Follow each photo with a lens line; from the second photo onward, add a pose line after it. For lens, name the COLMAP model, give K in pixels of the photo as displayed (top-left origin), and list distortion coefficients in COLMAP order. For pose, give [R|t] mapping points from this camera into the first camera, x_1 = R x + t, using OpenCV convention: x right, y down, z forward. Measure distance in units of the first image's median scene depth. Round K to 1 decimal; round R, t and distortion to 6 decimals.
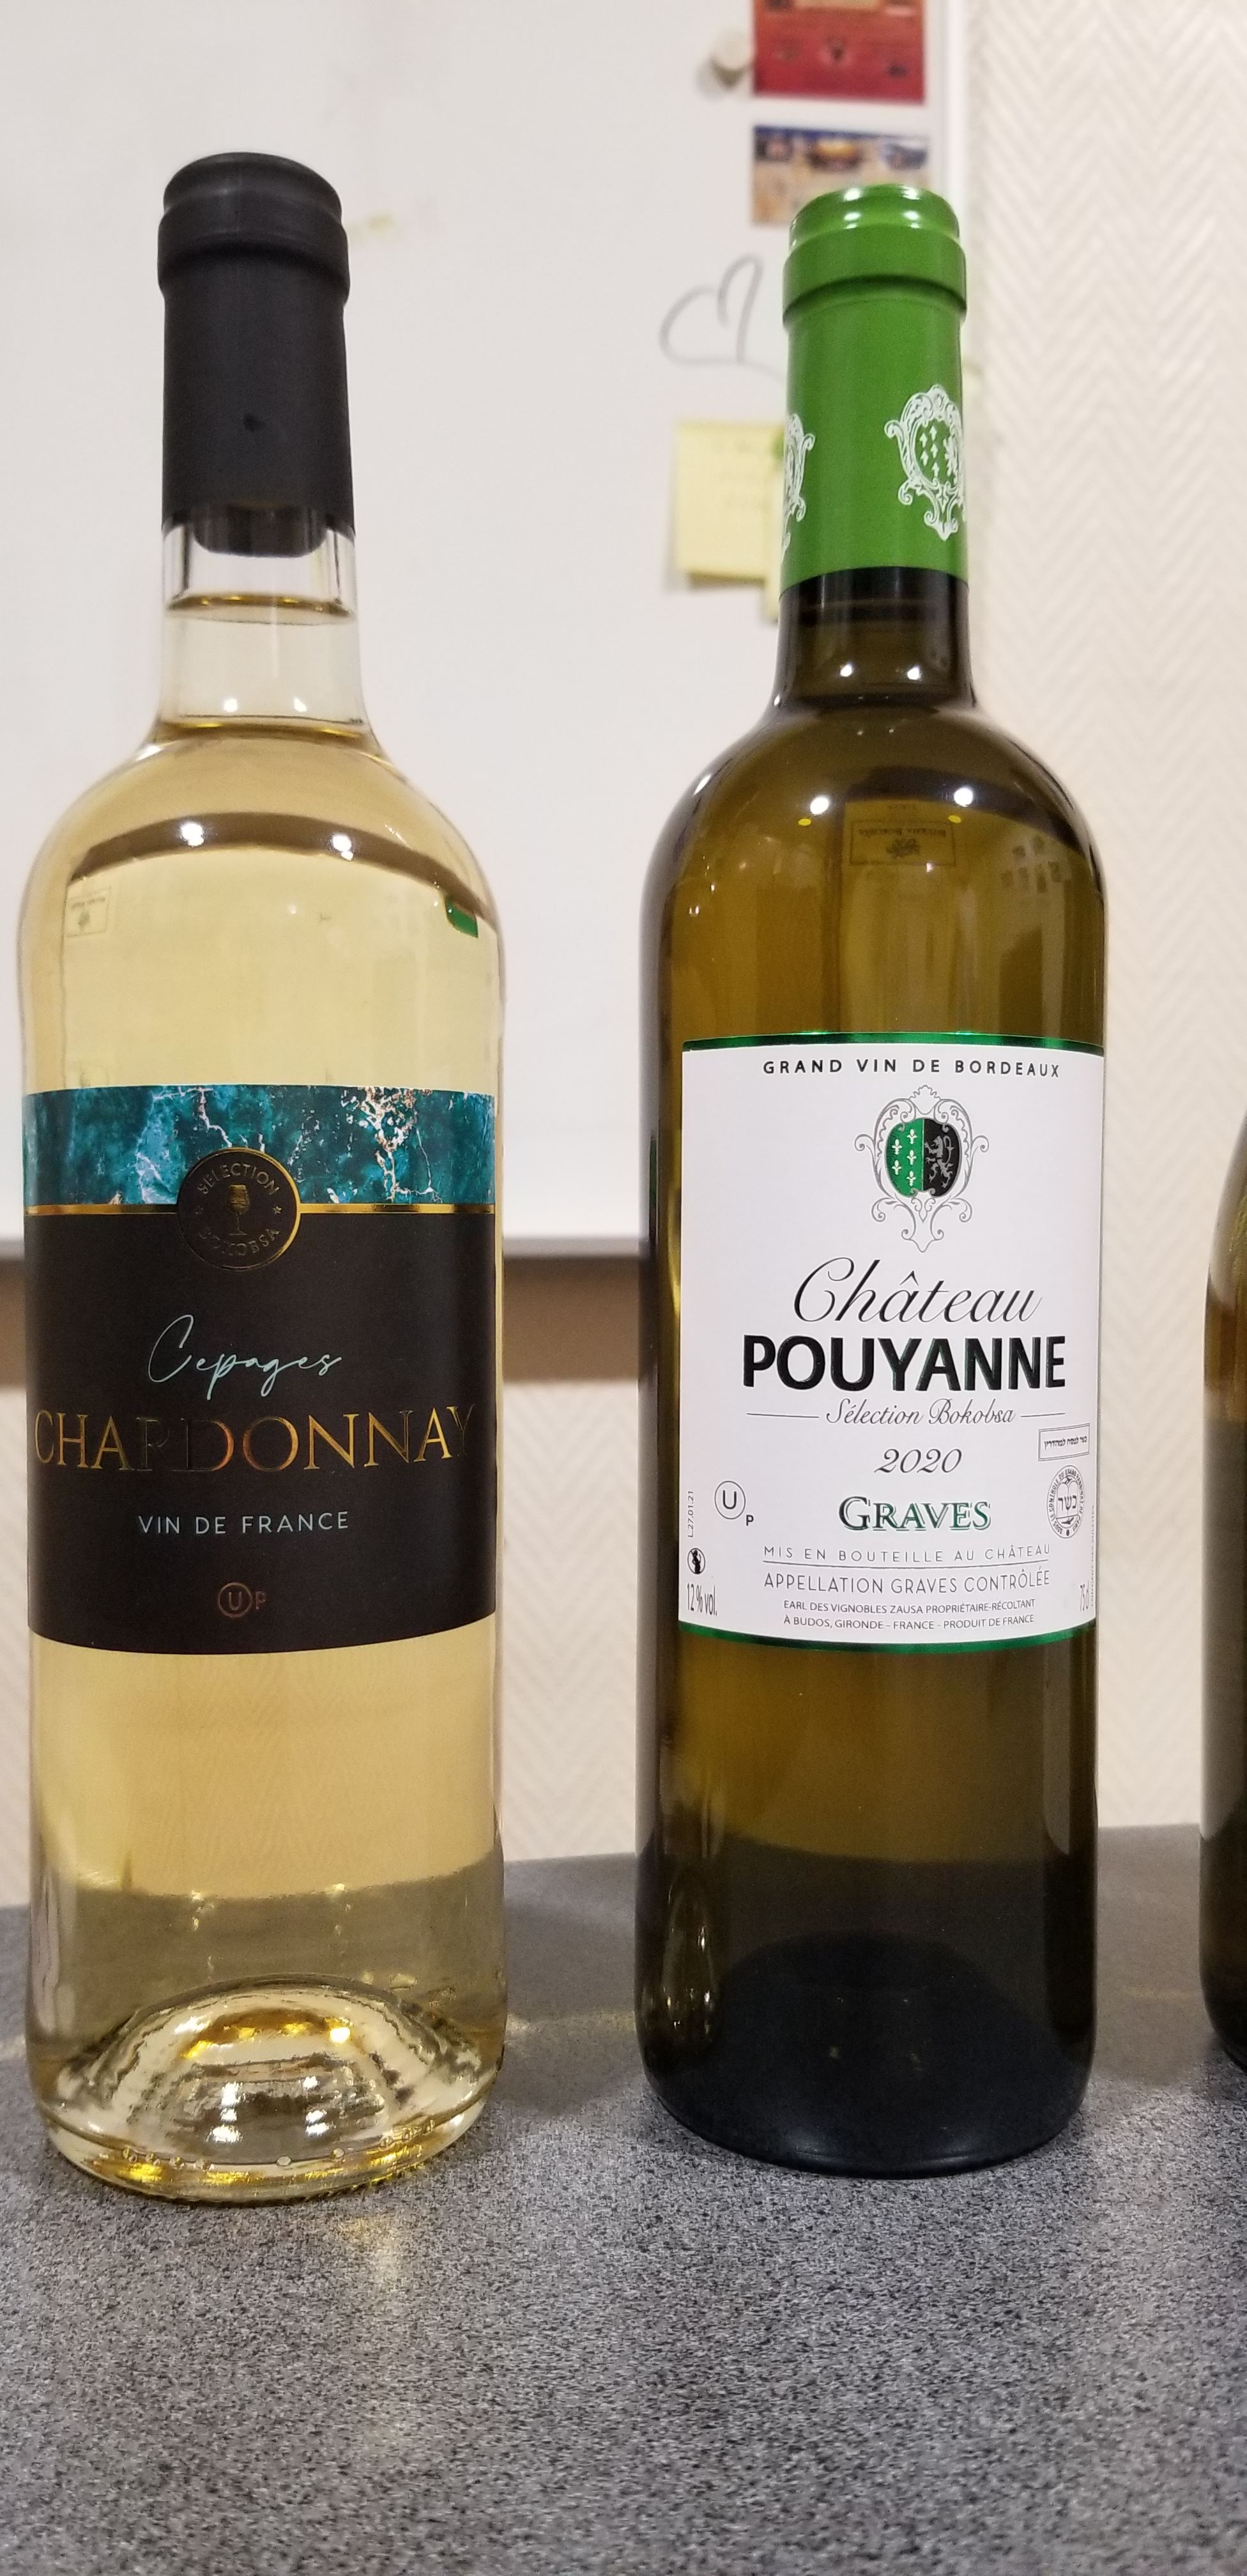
lens RADIAL K [[2166.8, 0, 633.3], [0, 2166.8, 1280.9], [0, 0, 1]] dist [0.076812, -0.060189]
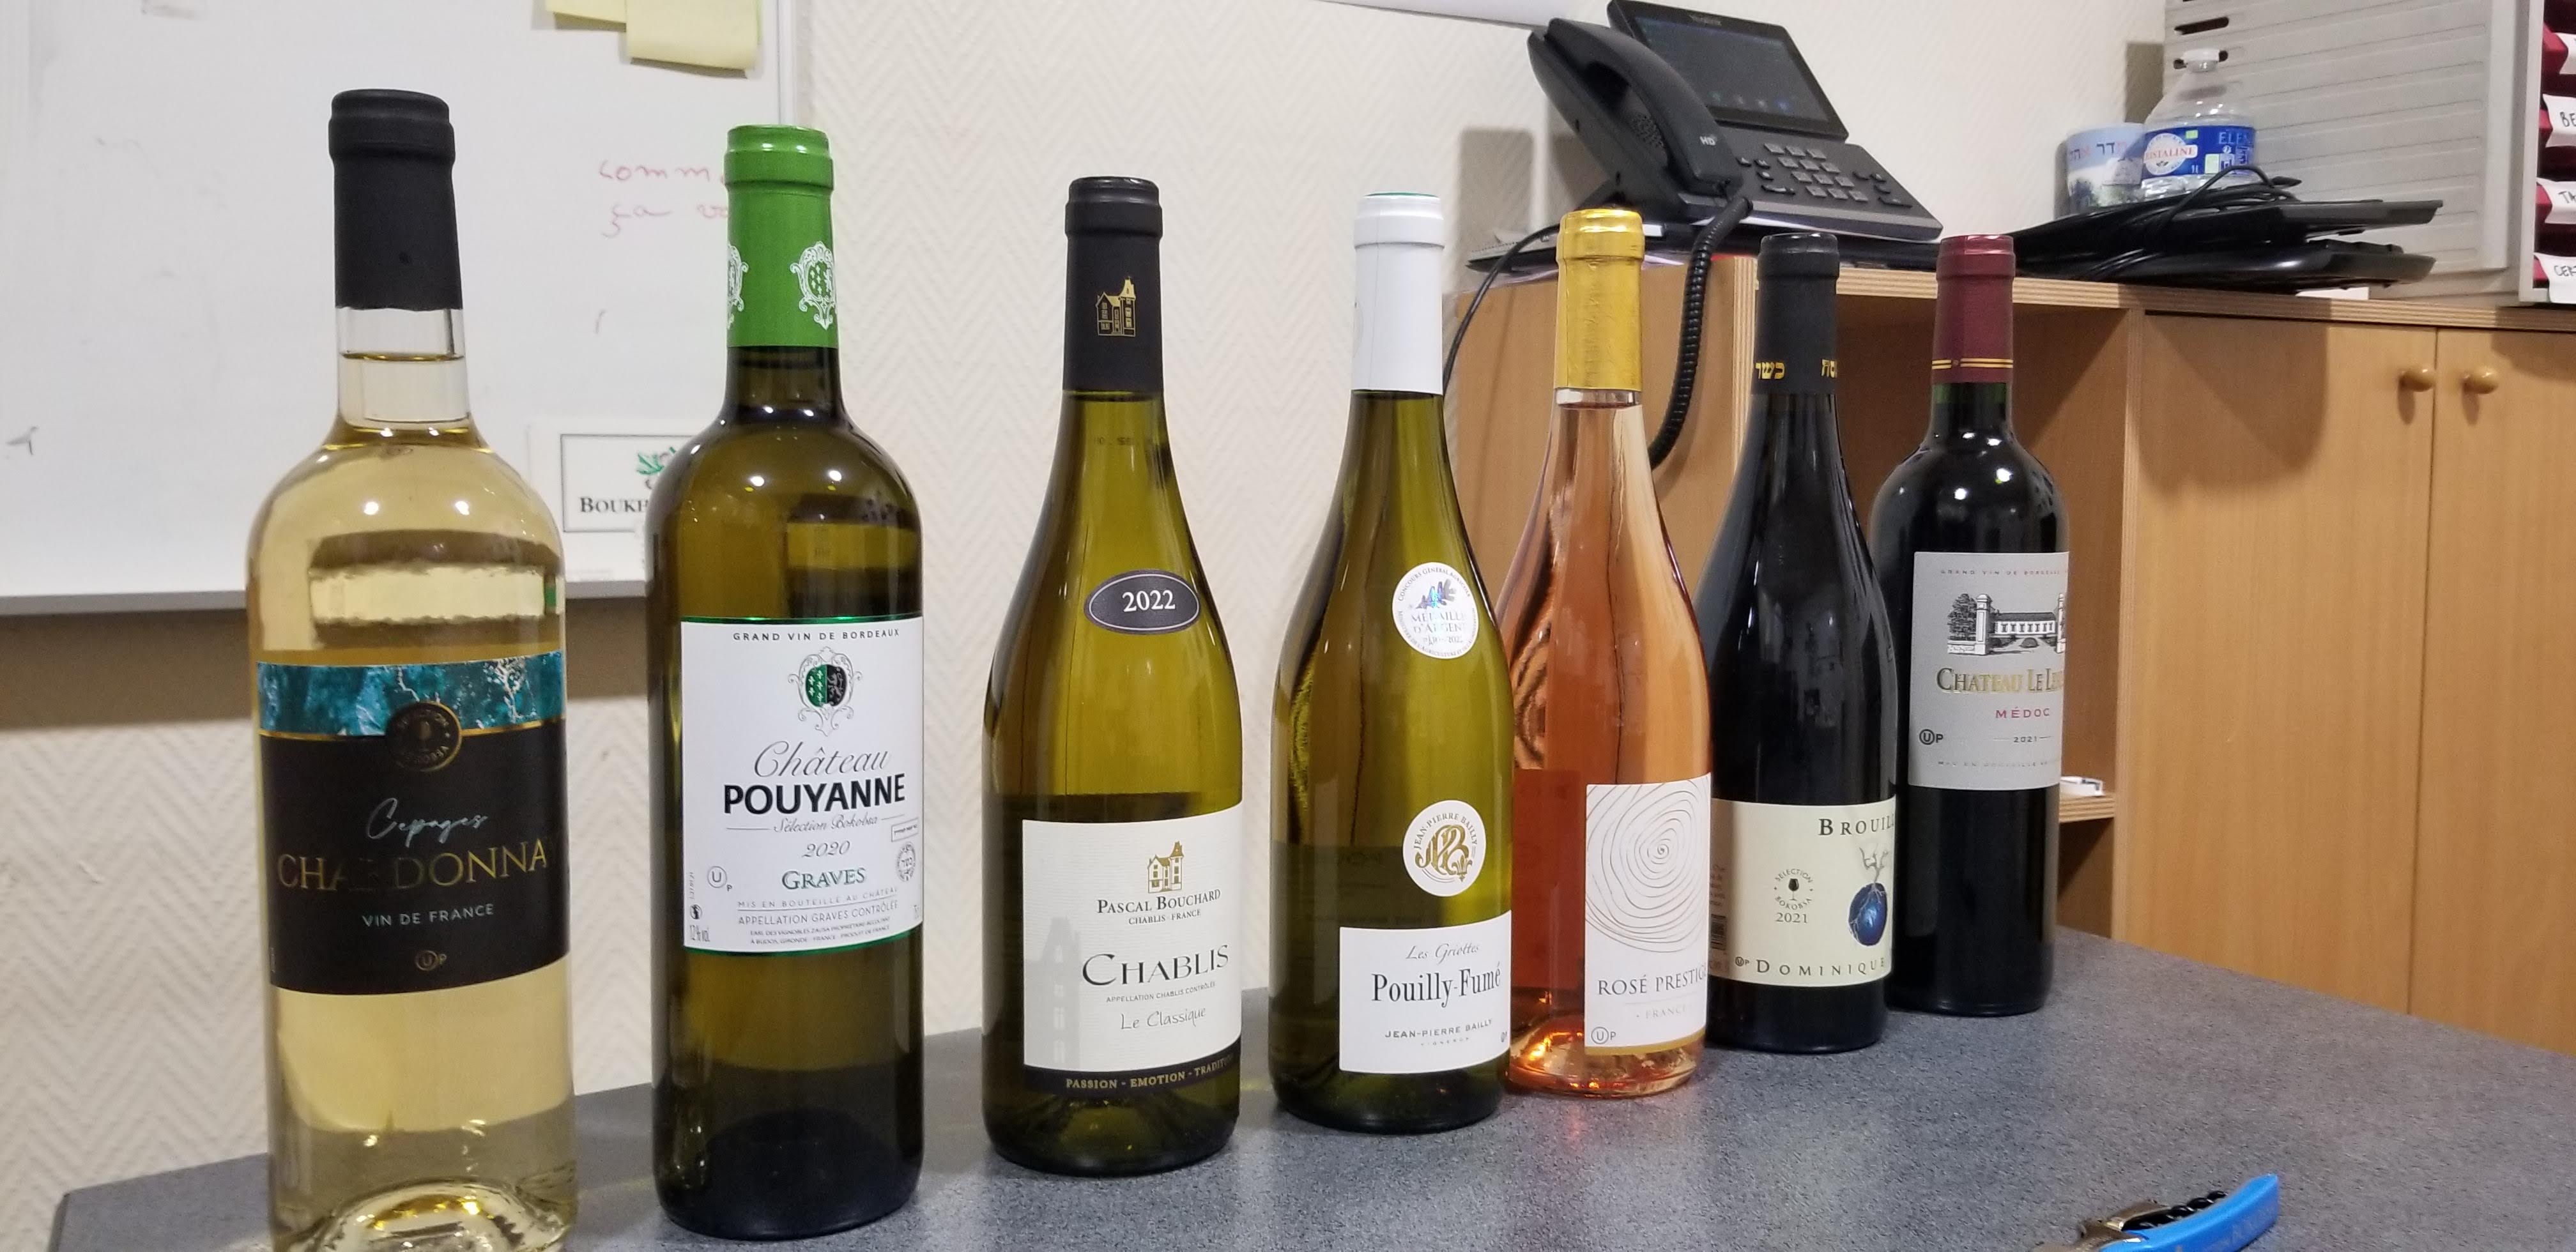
lens RADIAL K [[2166.7, 0, 1286.3], [0, 2166.7, 633.1], [0, 0, 1]] dist [0.076812, -0.060189]
pose [[0.929004, -0.029880, 0.368862, -0.169727], [0.007435, 0.998041, 0.062122, -0.199737], [-0.369995, -0.054969, 0.927406, -0.790504]]
